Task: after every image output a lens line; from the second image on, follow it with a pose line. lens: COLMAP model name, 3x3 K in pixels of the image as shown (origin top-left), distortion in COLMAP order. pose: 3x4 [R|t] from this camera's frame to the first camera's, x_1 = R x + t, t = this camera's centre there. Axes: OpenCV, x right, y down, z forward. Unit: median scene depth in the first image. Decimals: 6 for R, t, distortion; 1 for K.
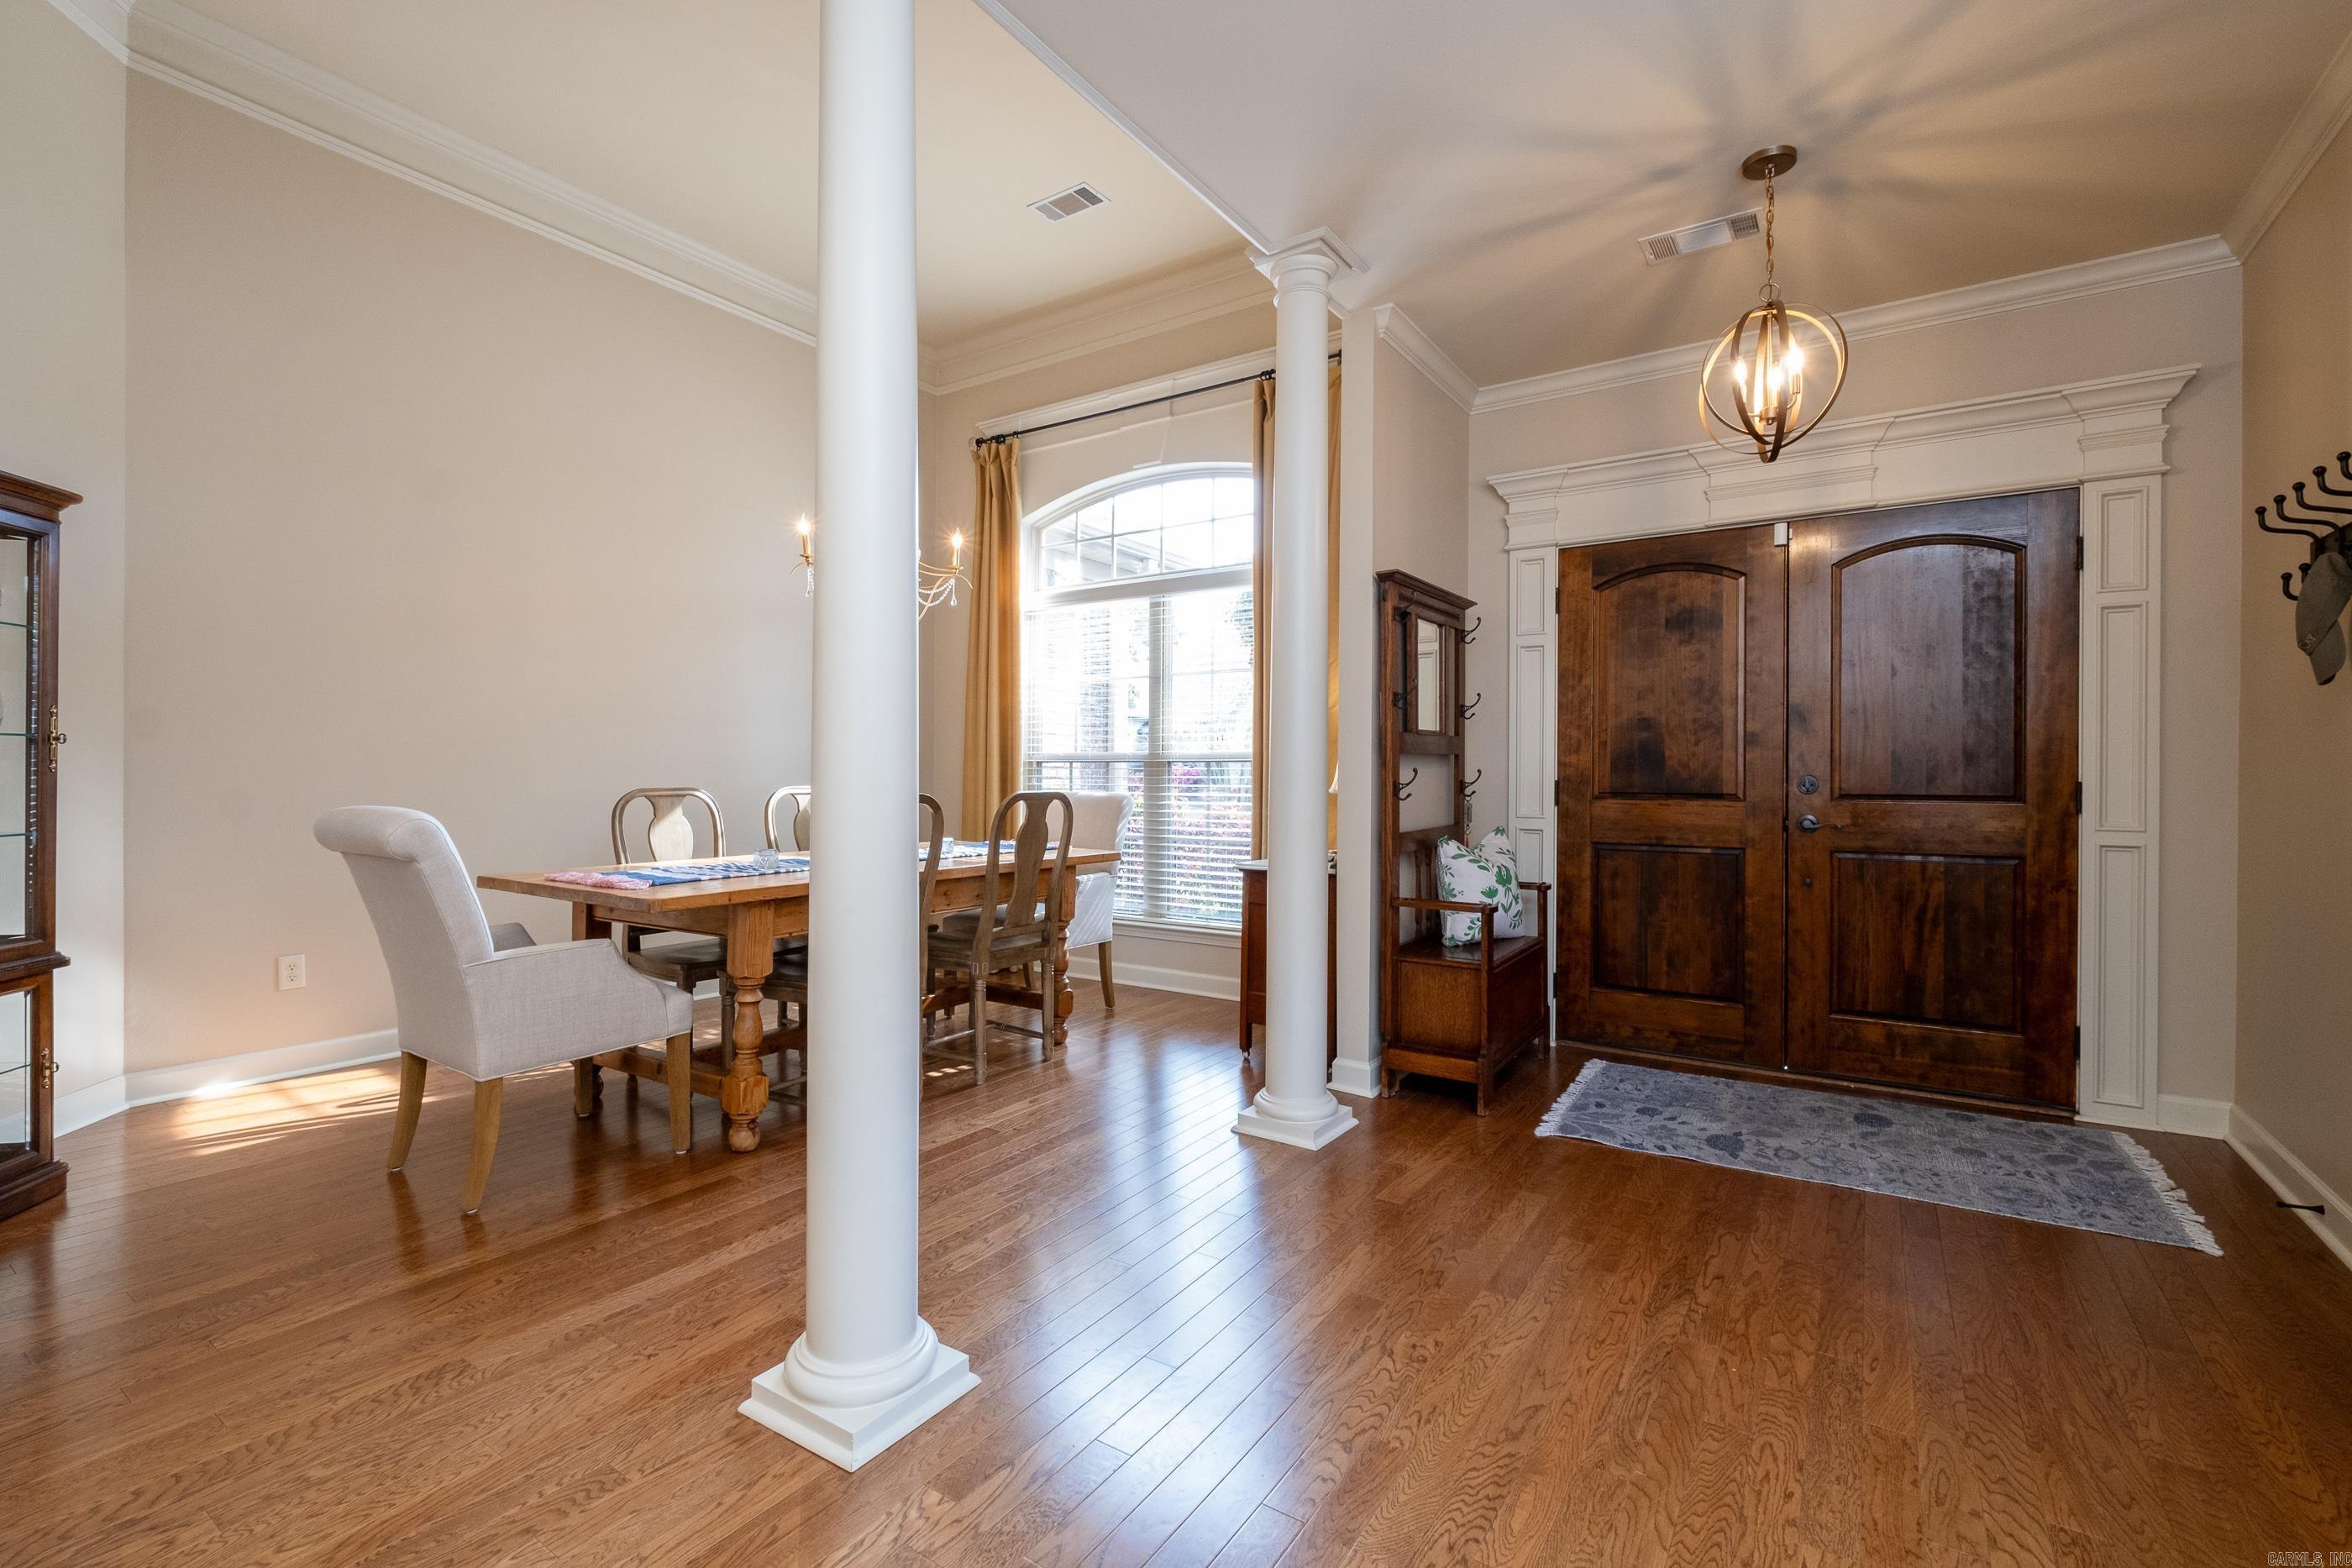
lens RADIAL K [[1049.5, 0, 1174.3], [0, 1049.5, 788.6], [0, 0, 1]] dist [-0.005708, 0.000448]
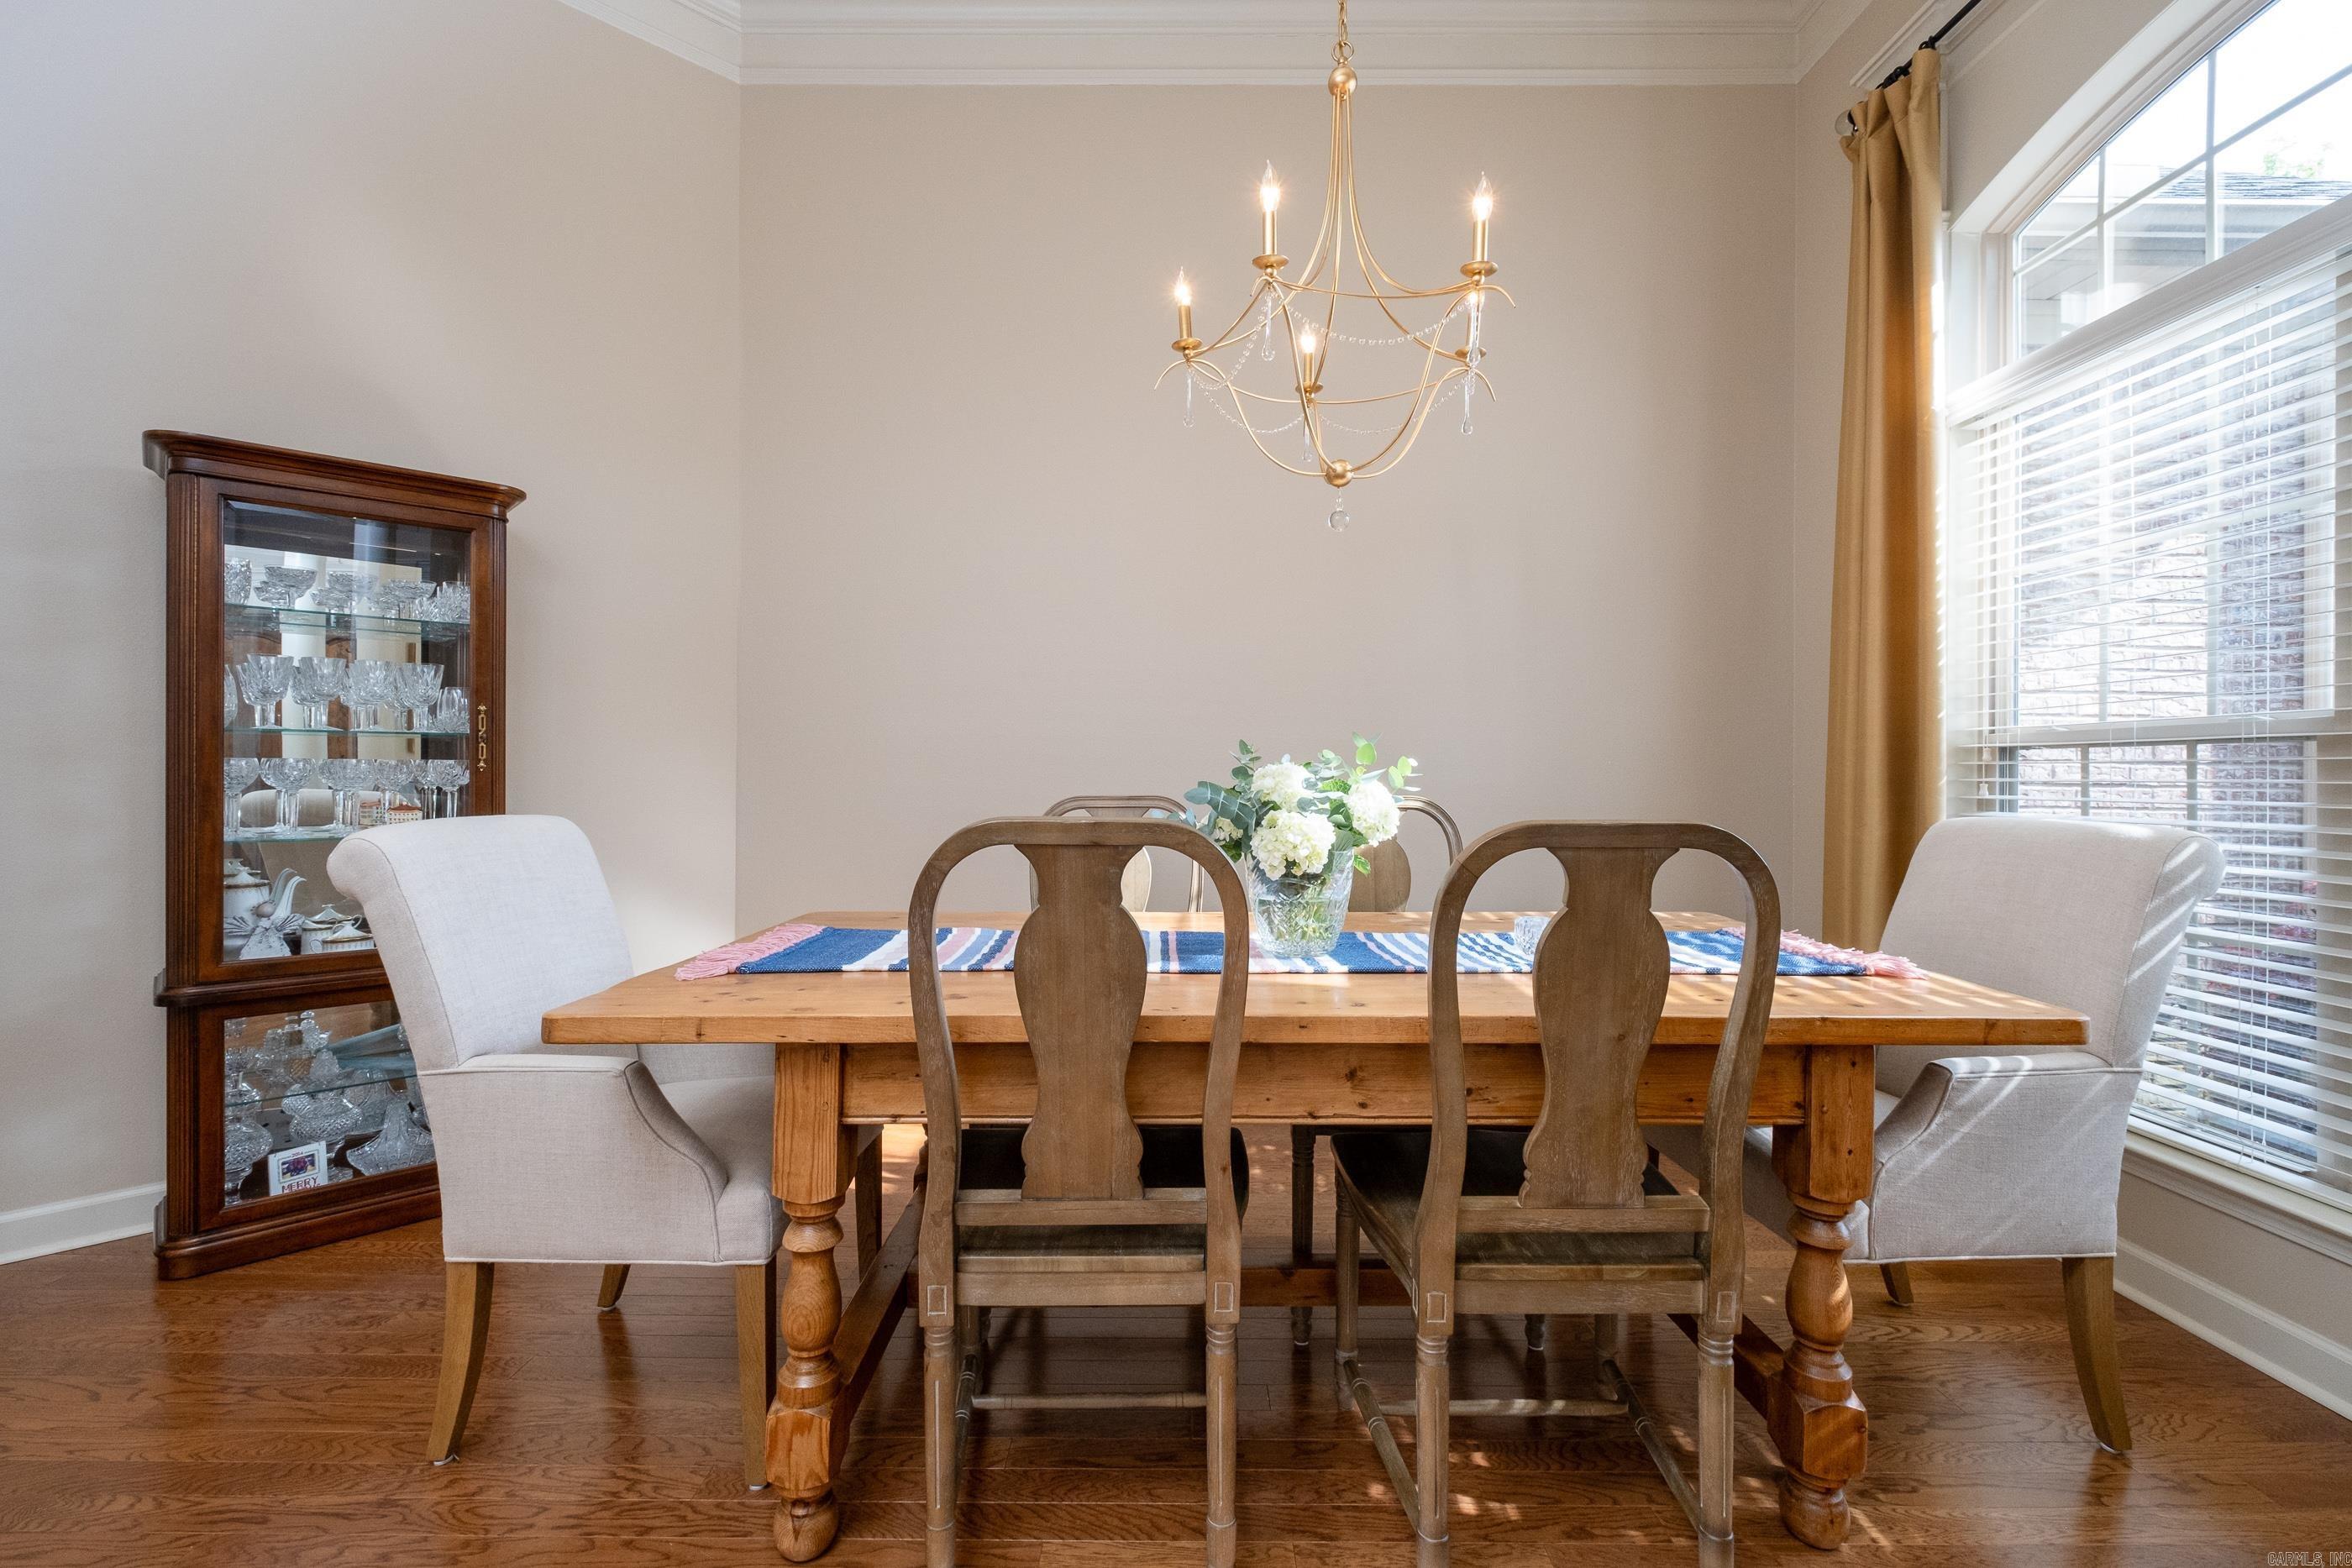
lens RADIAL K [[1049.5, 0, 1166.3], [0, 1049.5, 766.8], [0, 0, 1]] dist [-0.005708, 0.000448]
pose [[0.552444, -0.010209, -0.833487, 0.069525], [-0.012263, 0.999717, -0.020374, -0.006293], [0.833459, 0.021477, 0.552163, 0.703059]]
